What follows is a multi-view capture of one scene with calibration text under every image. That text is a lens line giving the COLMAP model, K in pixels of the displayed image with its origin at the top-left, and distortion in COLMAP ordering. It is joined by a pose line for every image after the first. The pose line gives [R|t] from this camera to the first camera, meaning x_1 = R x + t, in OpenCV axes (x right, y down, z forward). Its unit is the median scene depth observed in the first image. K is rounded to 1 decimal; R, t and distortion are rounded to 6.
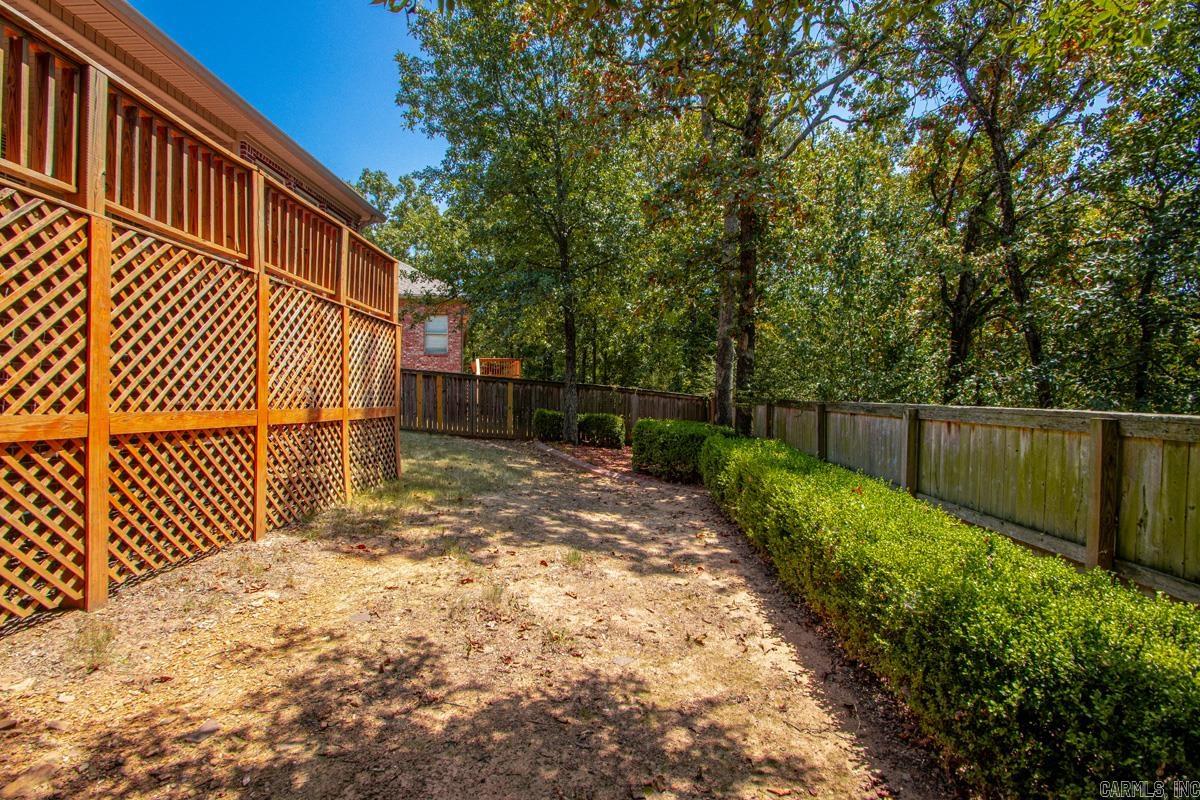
lens RADIAL K [[561.0, 0, 587.8], [0, 561.0, 403.2], [0, 0, 1]] dist [0.012174, -0.013674]
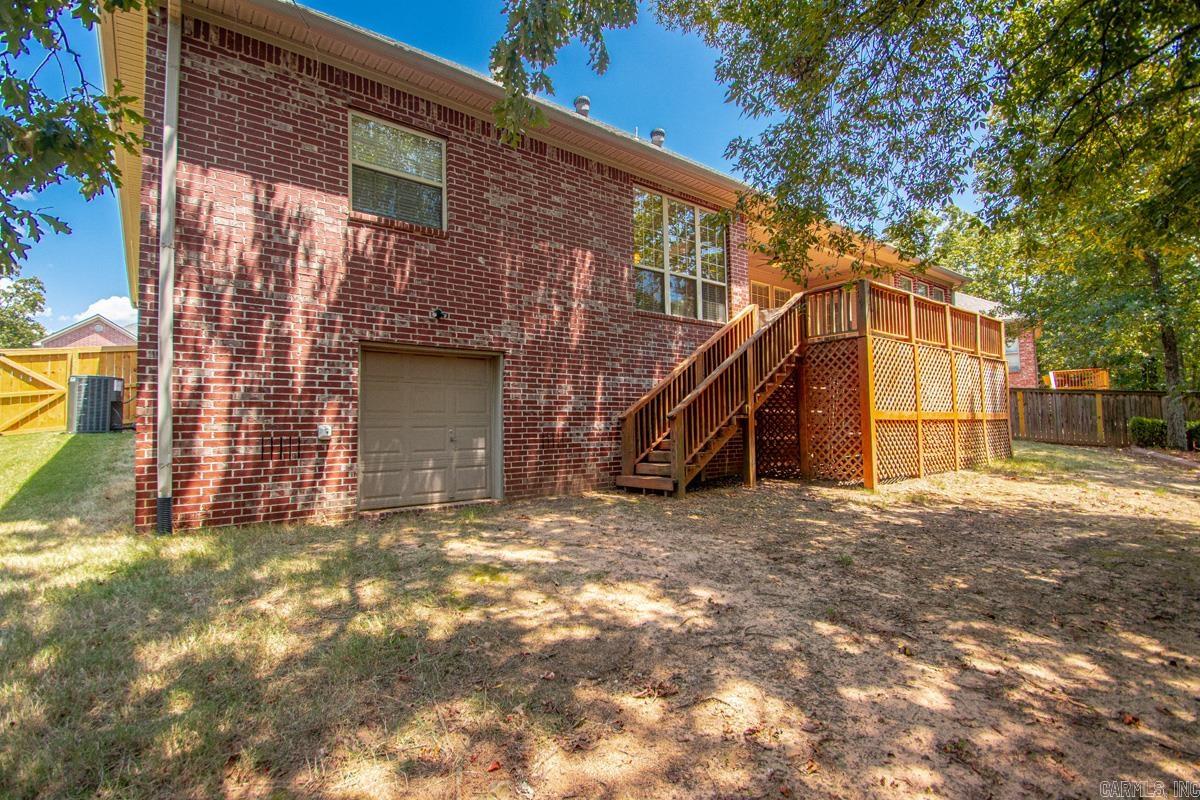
lens RADIAL K [[561.0, 0, 587.8], [0, 561.0, 403.2], [0, 0, 1]] dist [0.012174, -0.013674]
pose [[0.646933, -0.048092, -0.761029, 0.116984], [0.016610, 0.998661, -0.048988, 0.043287], [0.762366, 0.019051, 0.646865, -1.092336]]
